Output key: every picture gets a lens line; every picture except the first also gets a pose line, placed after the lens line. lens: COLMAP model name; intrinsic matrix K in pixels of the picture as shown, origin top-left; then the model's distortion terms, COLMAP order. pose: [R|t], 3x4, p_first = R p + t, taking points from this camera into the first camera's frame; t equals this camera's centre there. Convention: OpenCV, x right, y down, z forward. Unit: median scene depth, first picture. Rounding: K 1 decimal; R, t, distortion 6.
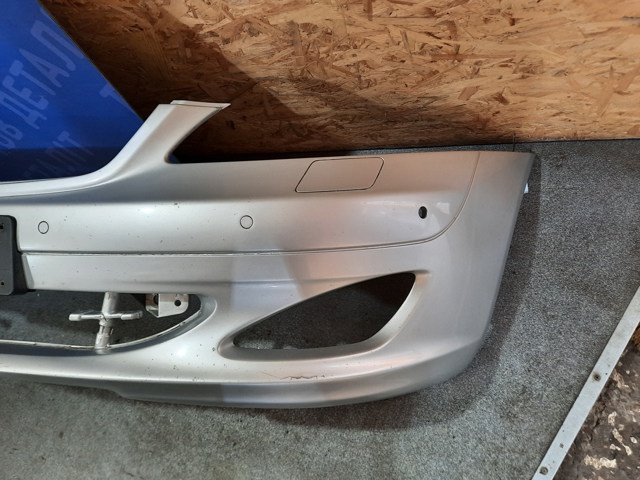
lens RADIAL K [[465.6, 0, 320.0], [0, 465.6, 240.0], [0, 0, 1]] dist [0.014392, -0.004636]
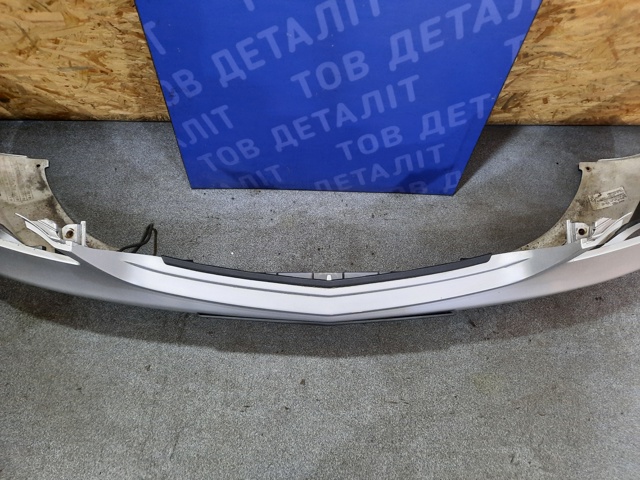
lens RADIAL K [[465.6, 0, 320.0], [0, 465.6, 240.0], [0, 0, 1]] dist [0.014392, -0.004636]
pose [[0.928894, -0.006391, 0.370291, -1.405680], [0.033623, 0.997177, -0.067135, 0.286606], [-0.368817, 0.074812, 0.926486, 0.060666]]
